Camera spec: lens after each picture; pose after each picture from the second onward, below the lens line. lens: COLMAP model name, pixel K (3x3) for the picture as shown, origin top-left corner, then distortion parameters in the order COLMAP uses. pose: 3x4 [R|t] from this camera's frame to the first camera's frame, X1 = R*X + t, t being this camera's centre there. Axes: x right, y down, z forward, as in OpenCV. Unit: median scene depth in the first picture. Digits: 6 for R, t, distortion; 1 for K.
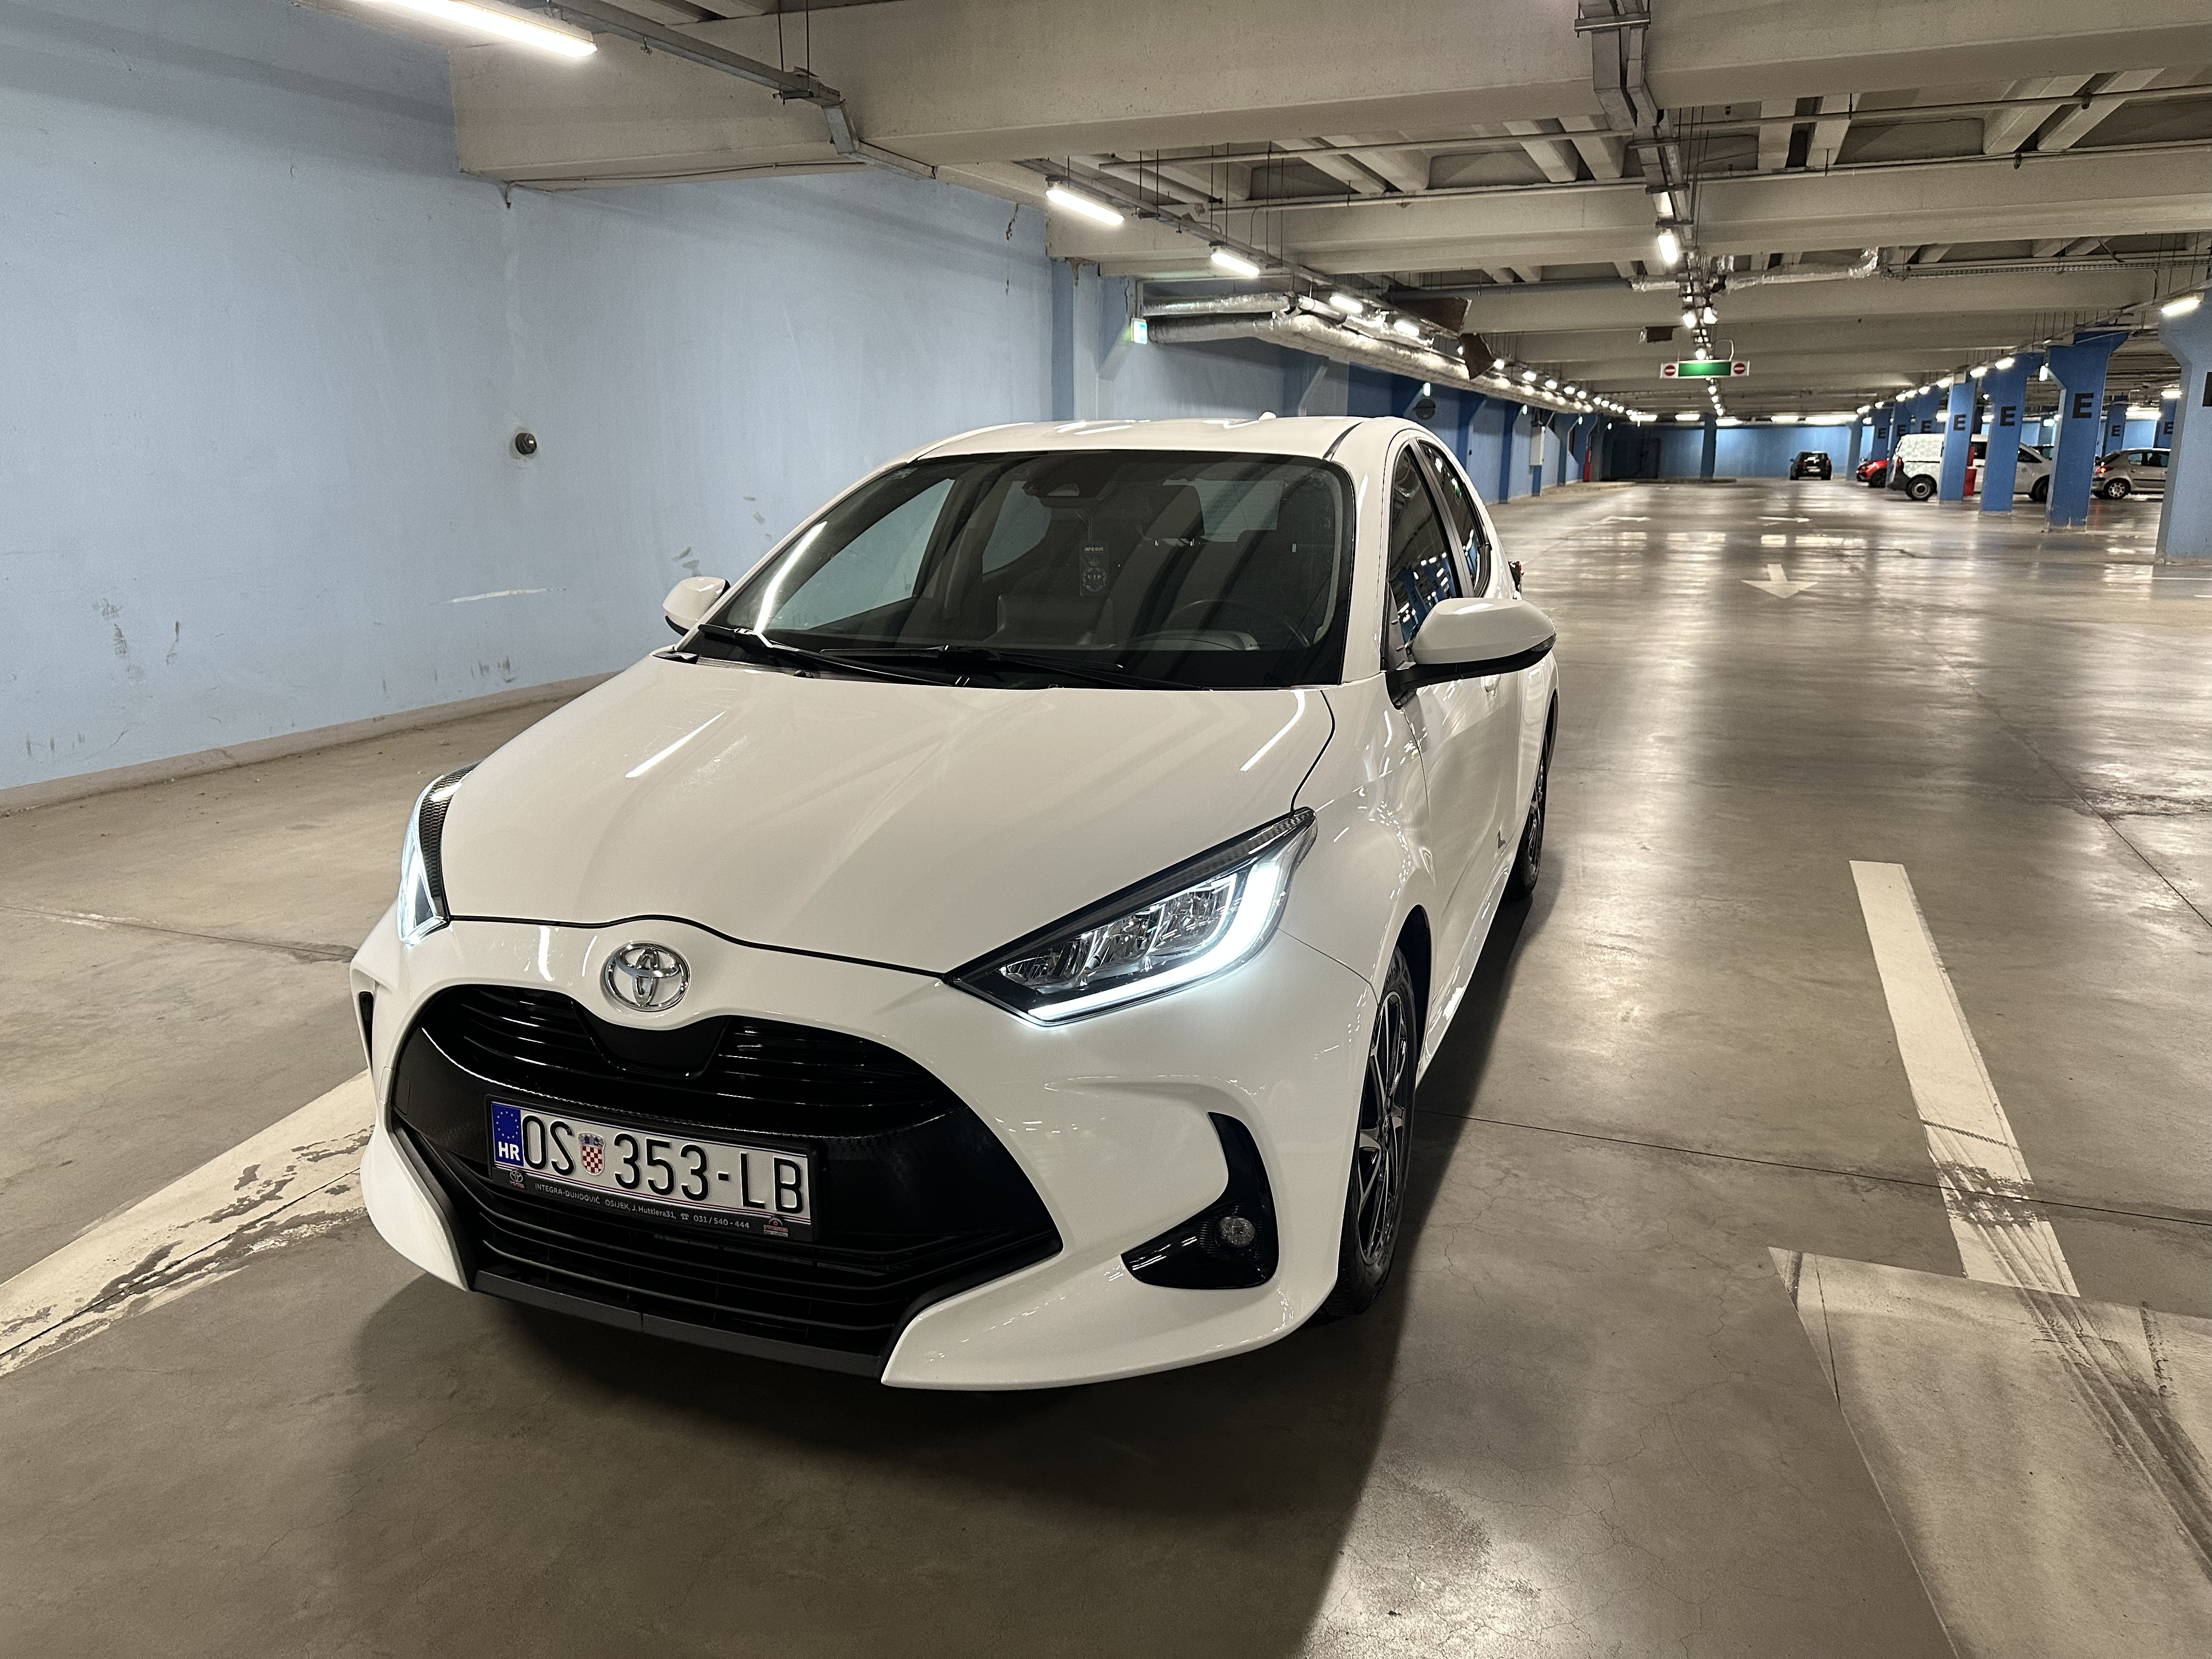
lens RADIAL K [[1566.6, 0, 1126.6], [0, 1566.6, 799.8], [0, 0, 1]] dist [0.033062, -0.042748]
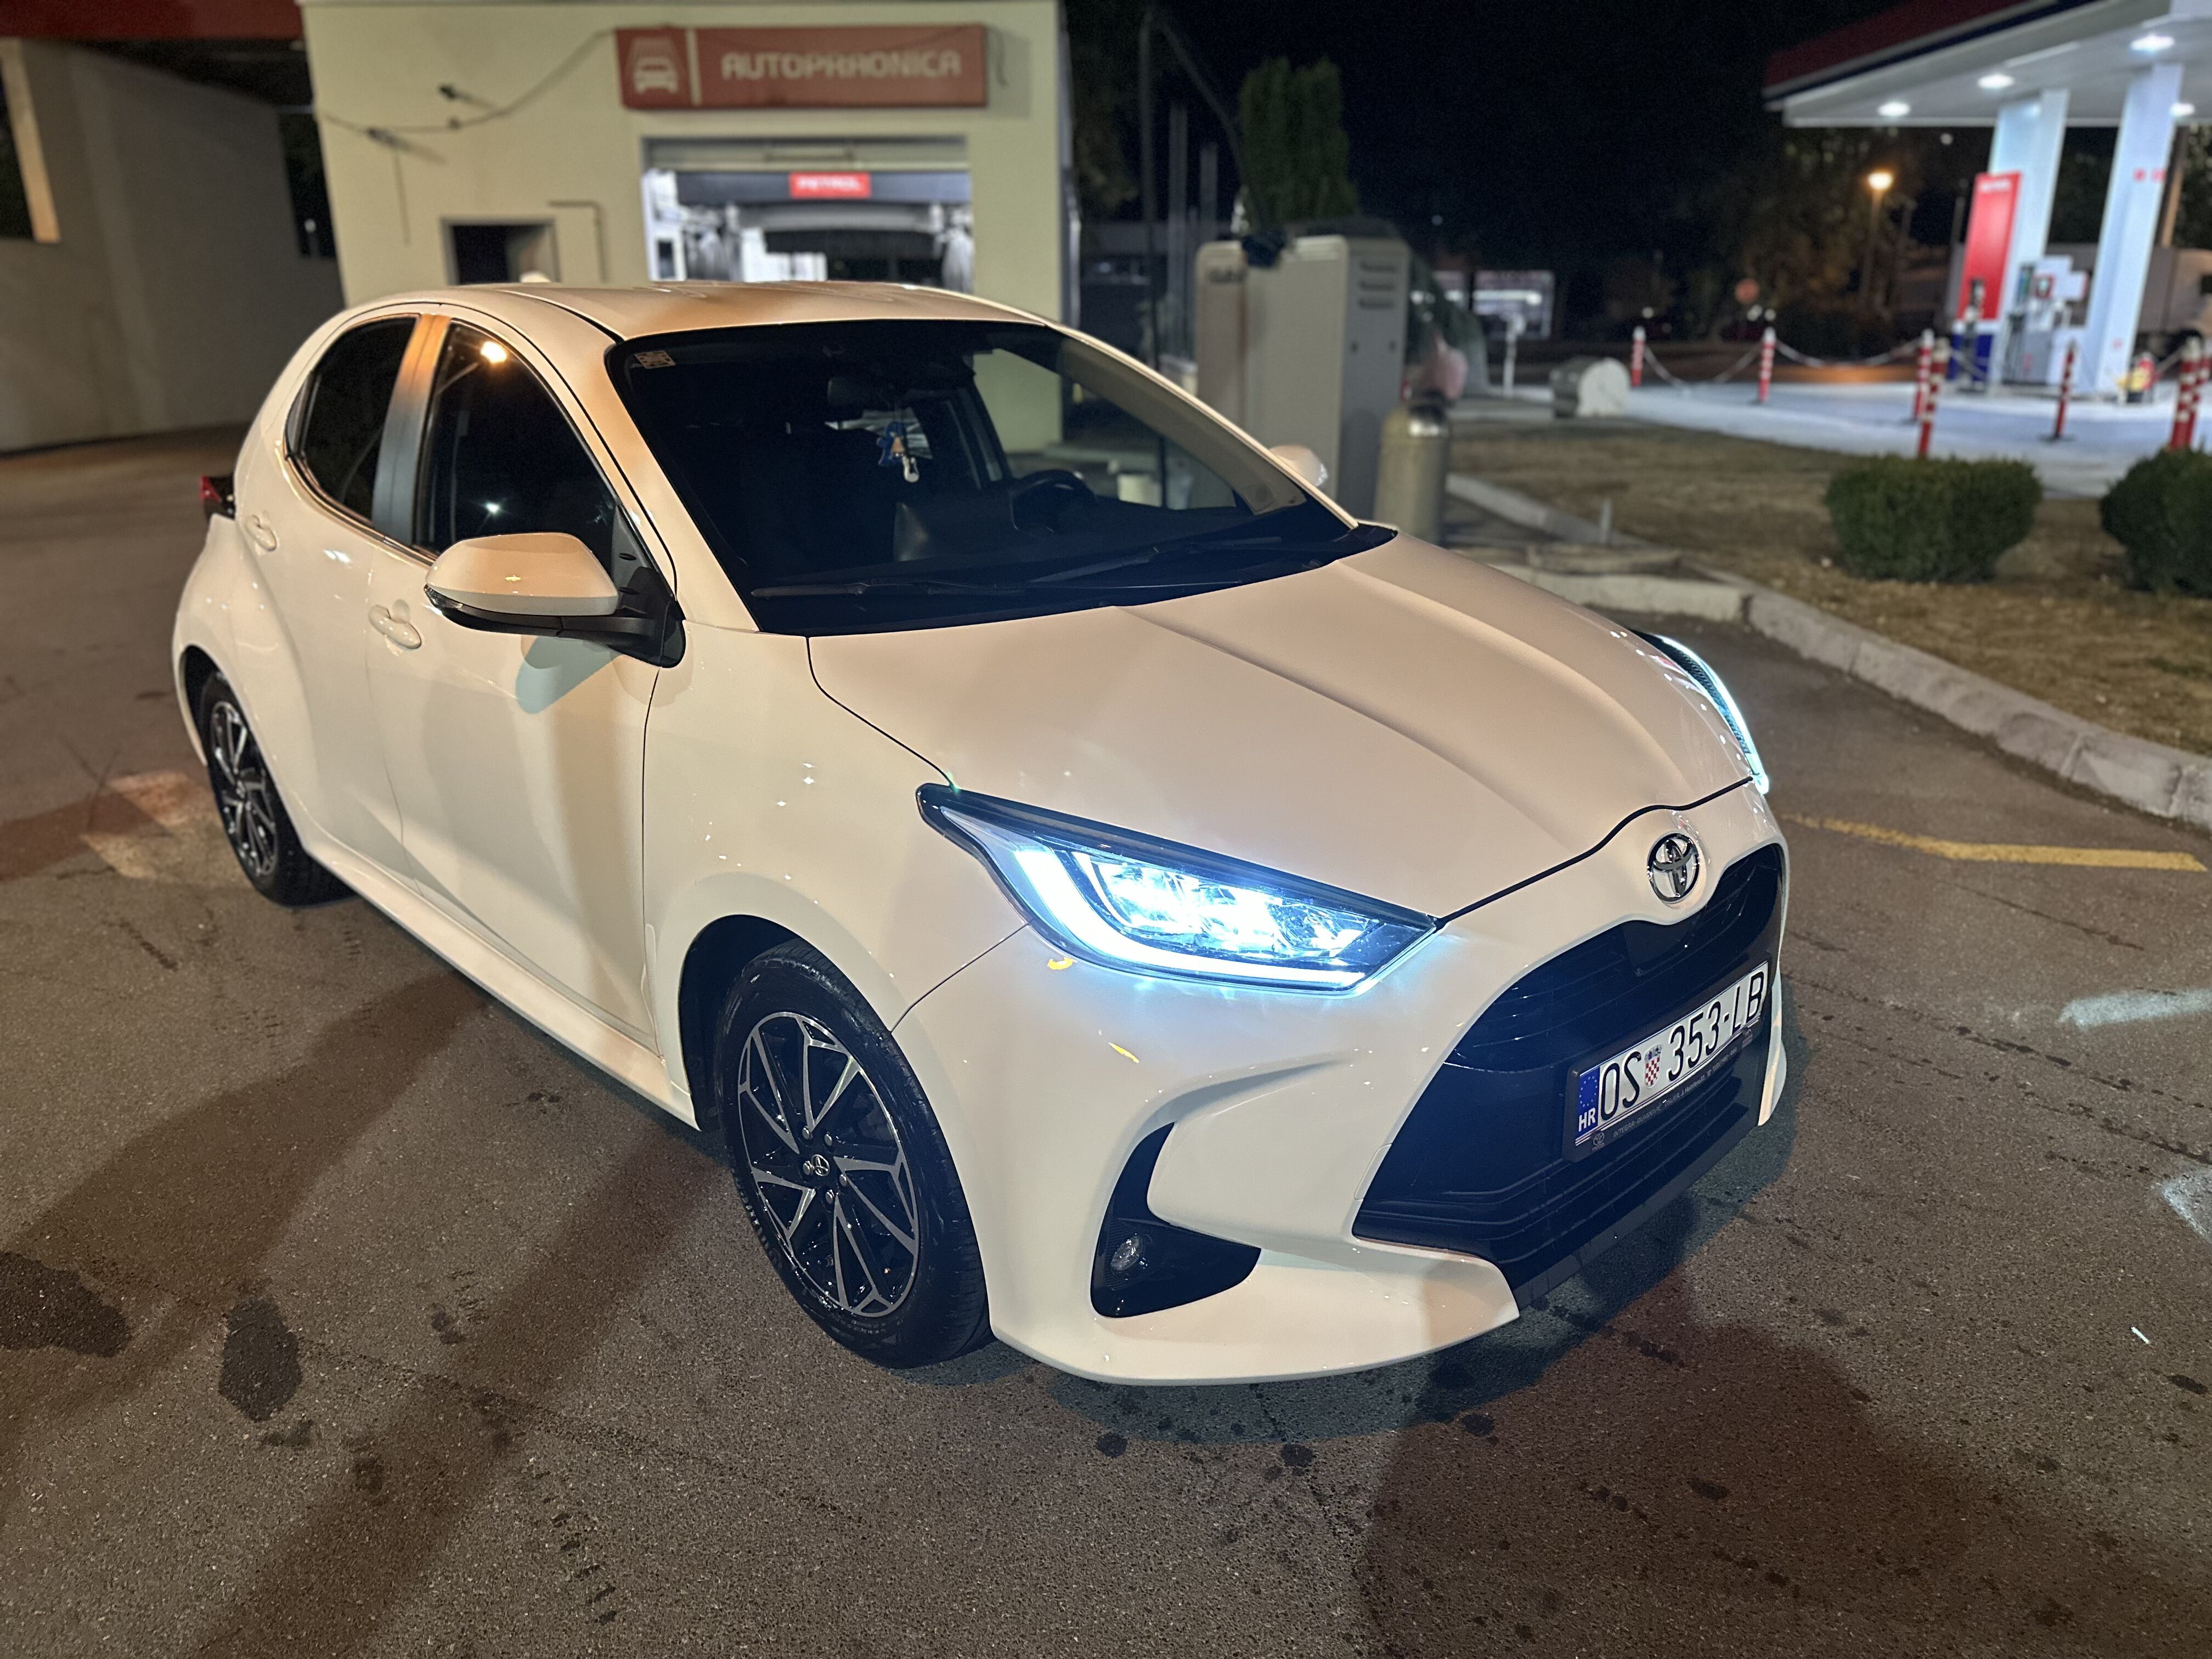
lens RADIAL K [[1566.6, 0, 1101.5], [0, 1566.6, 832.1], [0, 0, 1]] dist [0.033062, -0.042748]
pose [[0.445128, -0.295579, 0.845277, -1.067869], [0.210168, 0.952069, 0.222247, -0.169972], [-0.870454, 0.078722, 0.485914, 0.679977]]
